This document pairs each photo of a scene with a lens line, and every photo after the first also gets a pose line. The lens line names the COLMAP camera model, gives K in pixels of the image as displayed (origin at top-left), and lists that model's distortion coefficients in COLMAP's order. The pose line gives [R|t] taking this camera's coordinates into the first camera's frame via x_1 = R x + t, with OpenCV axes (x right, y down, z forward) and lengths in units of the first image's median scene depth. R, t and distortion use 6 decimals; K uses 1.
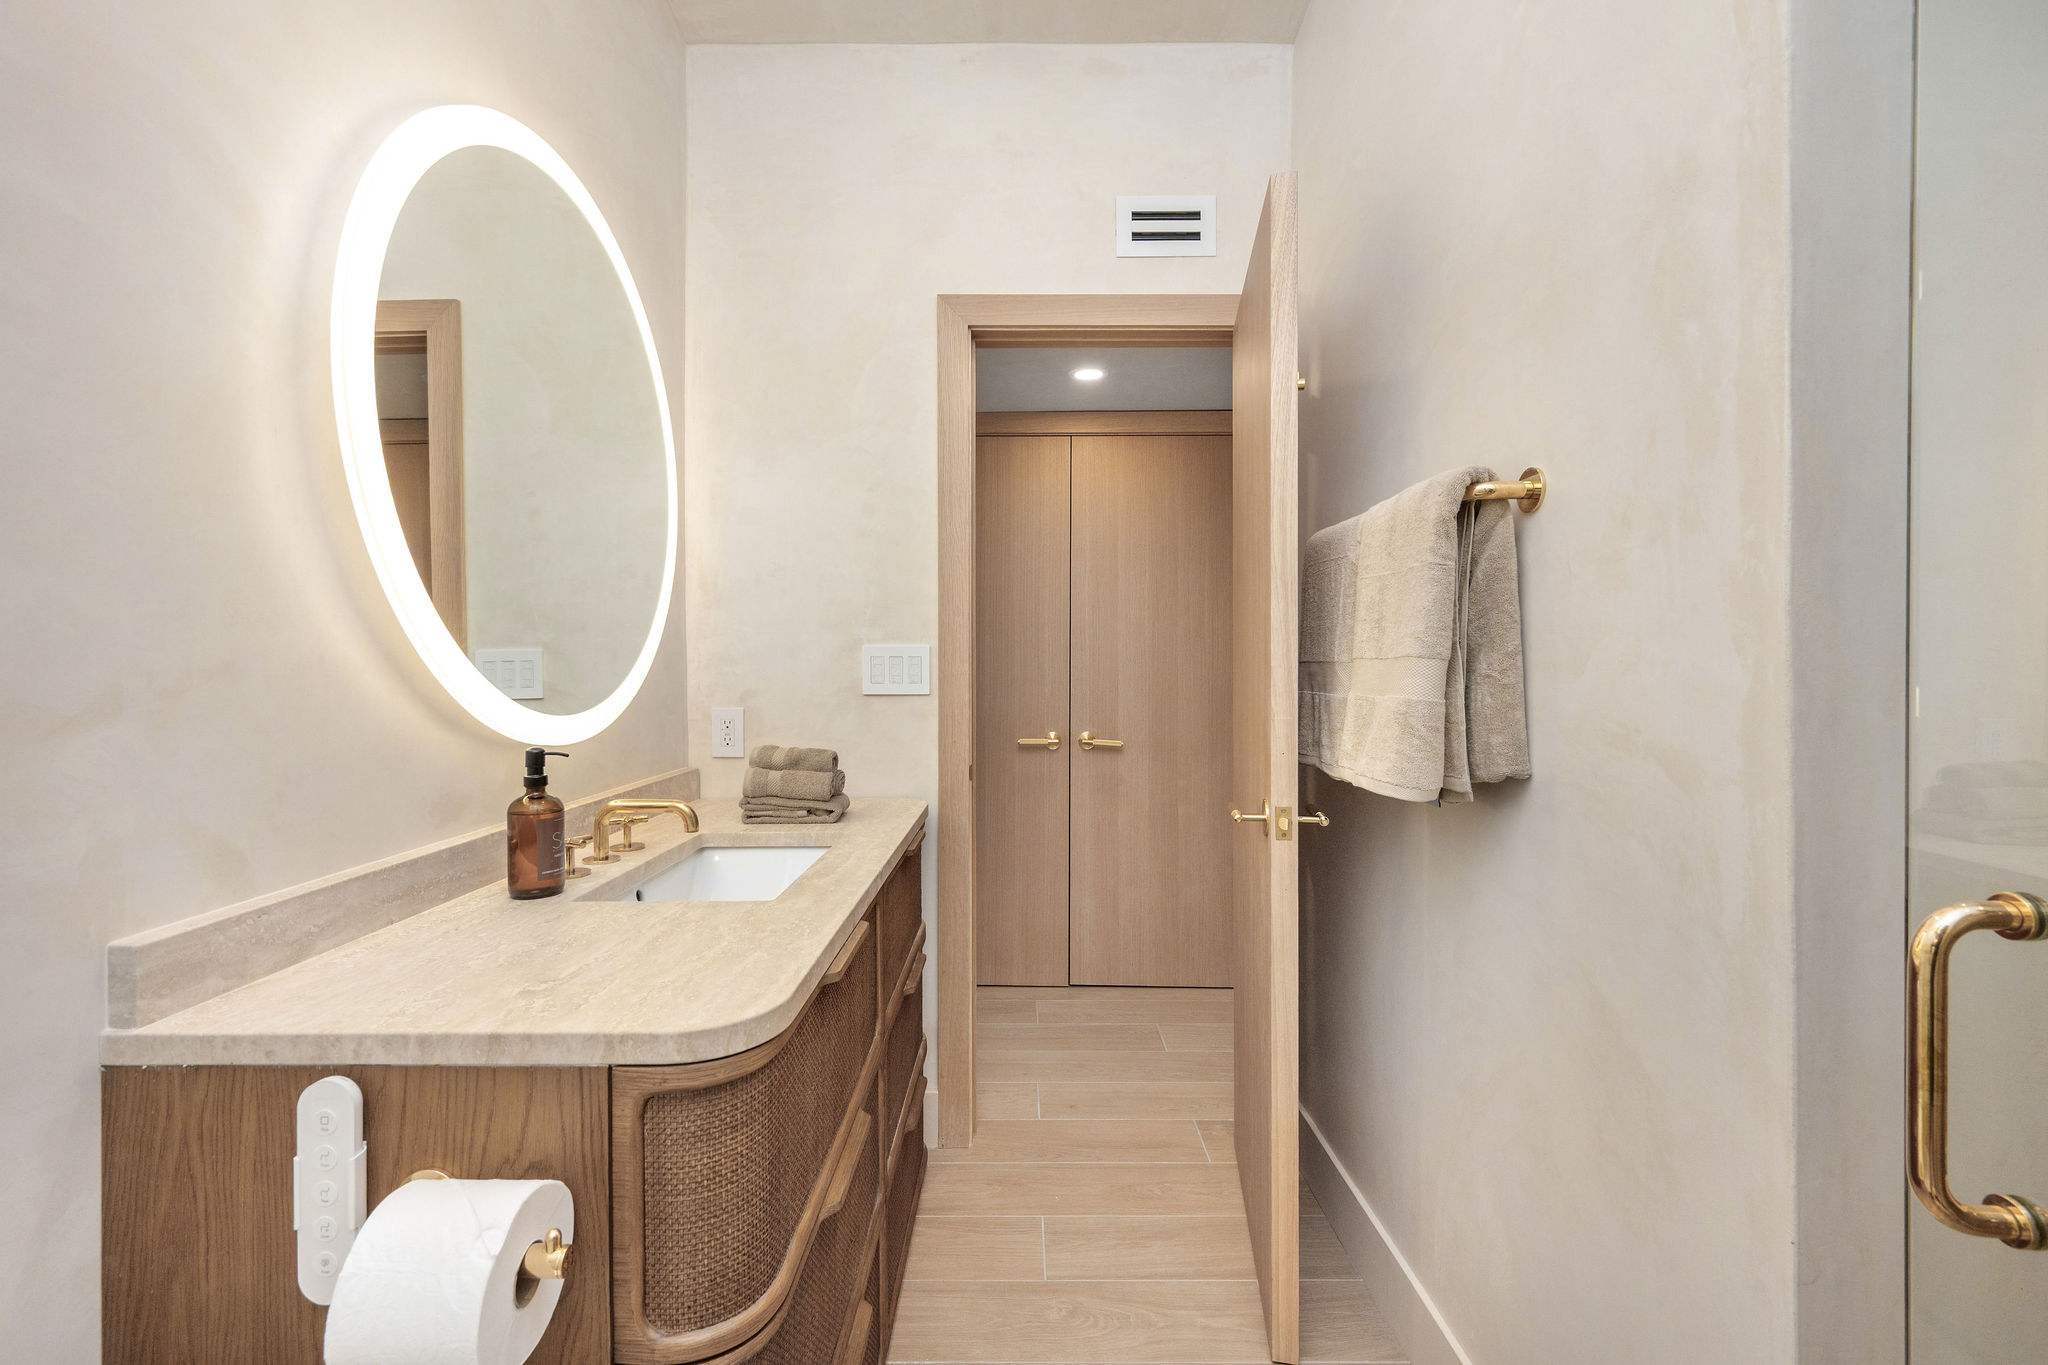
lens RADIAL K [[870.3, 0, 1024.5], [0, 870.3, 679.7], [0, 0, 1]] dist [-0.002701, 0.000058]
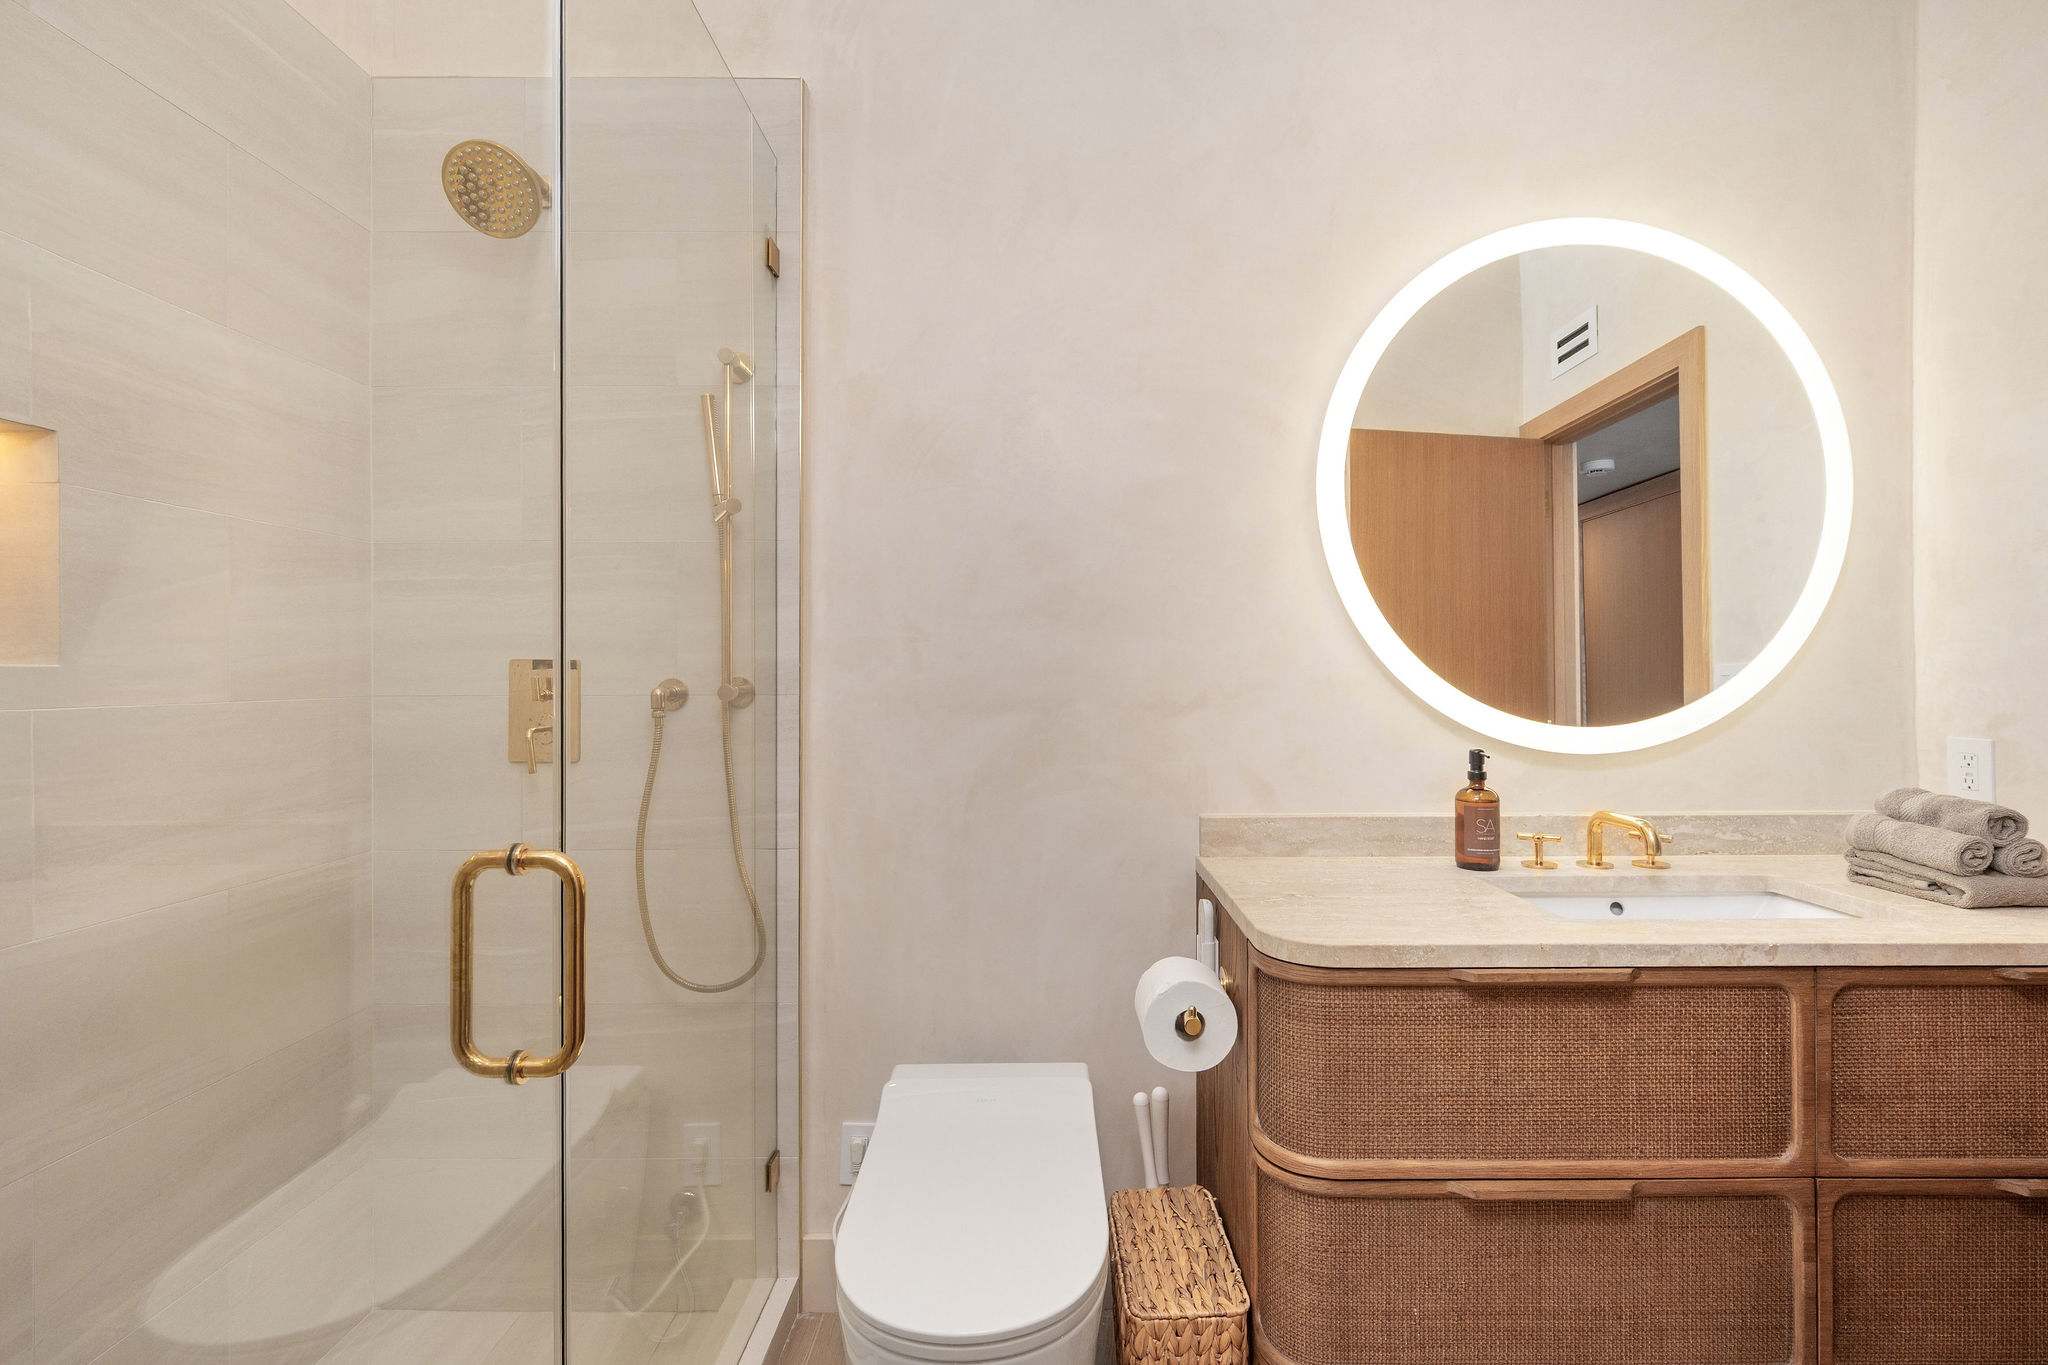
lens RADIAL K [[870.3, 0, 1030.8], [0, 870.3, 686.9], [0, 0, 1]] dist [-0.002701, 0.000058]
pose [[-0.006341, 0.004492, -0.999970, 0.662188], [-0.012384, 0.999913, 0.004571, -0.006195], [0.999903, 0.012412, -0.006285, 0.372897]]
